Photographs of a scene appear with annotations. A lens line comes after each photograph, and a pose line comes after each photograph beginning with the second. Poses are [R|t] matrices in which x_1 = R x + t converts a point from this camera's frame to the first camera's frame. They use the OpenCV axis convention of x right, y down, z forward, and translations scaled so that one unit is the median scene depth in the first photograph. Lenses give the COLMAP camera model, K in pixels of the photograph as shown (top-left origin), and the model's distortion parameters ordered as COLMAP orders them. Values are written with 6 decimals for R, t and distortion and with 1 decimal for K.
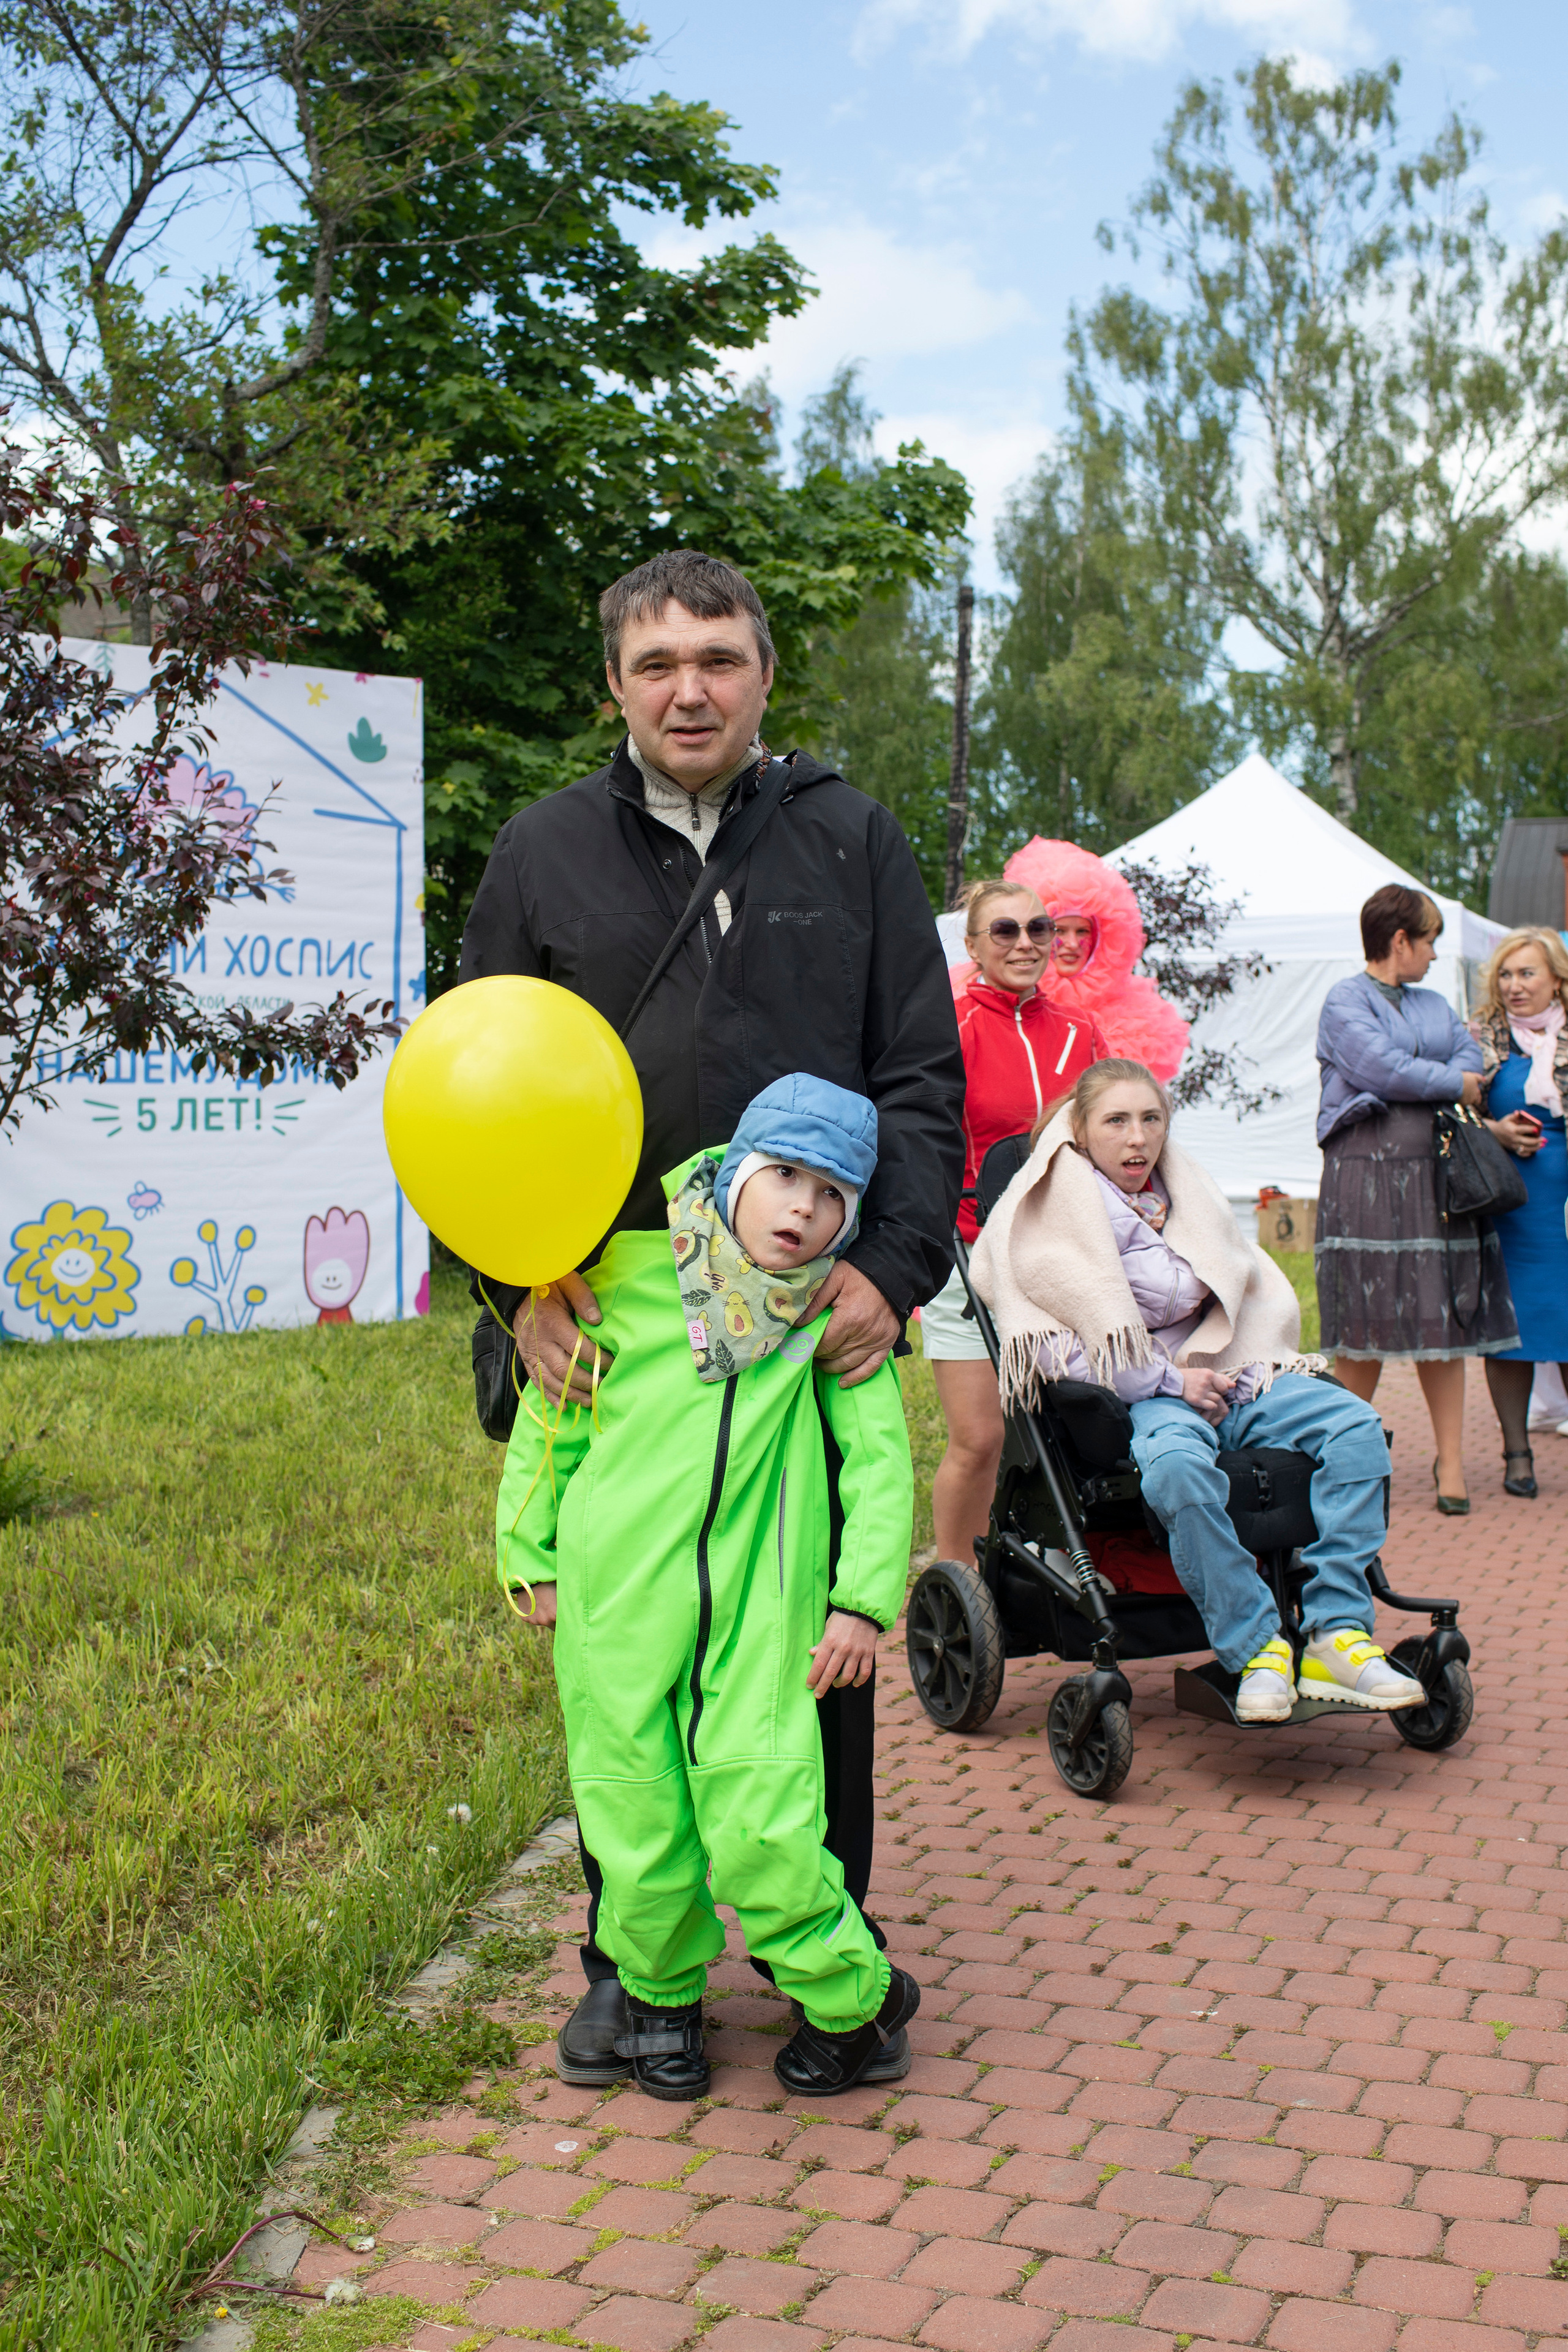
lens RADIAL K [[2729.8, 0, 786.0], [0, 2729.8, 1173.4], [0, 0, 1]] dist [-0.081724, 0.000000]
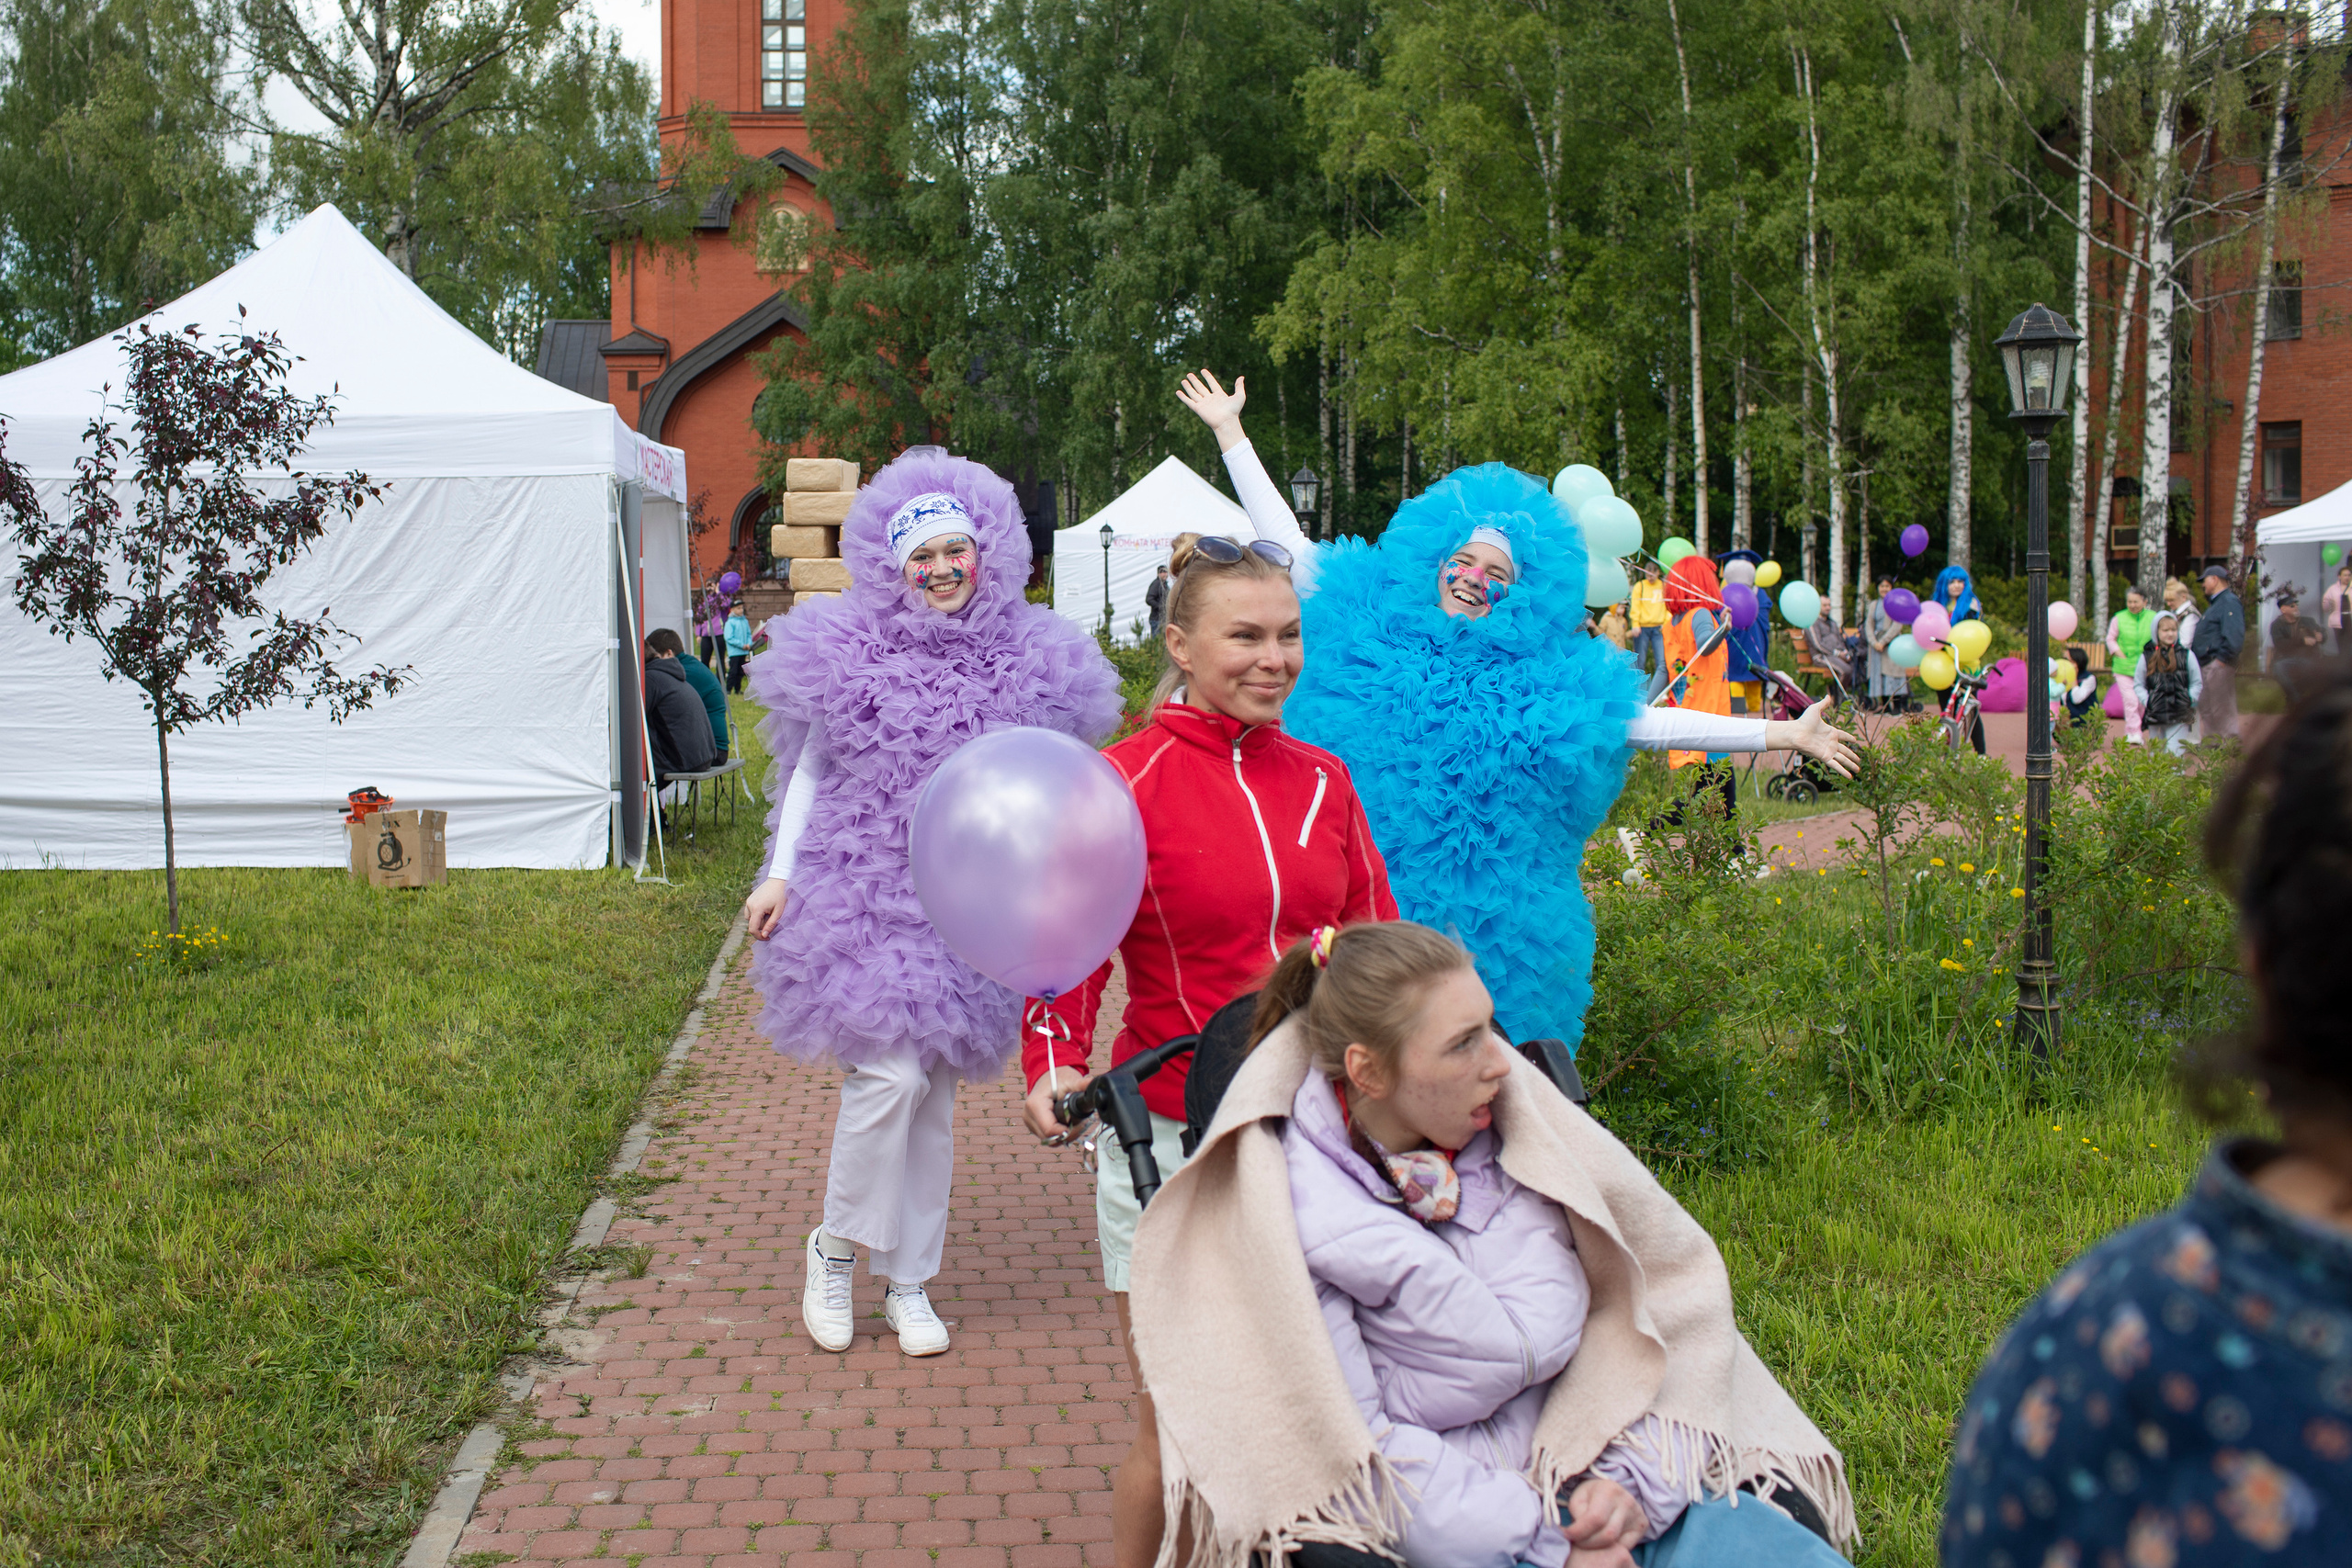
lens RADIAL K [[2729.5, 0, 1177.1], [0, 2729.5, 764.6], [0, 0, 1]] dist [-0.081724, 0.000000]
pose [[0.884606, -0.034883, 0.465034, 0.032324], [0.019922, 0.999115, 0.037048, -0.024455], [-0.465914, -0.023509, 0.884517, 0.257385]]
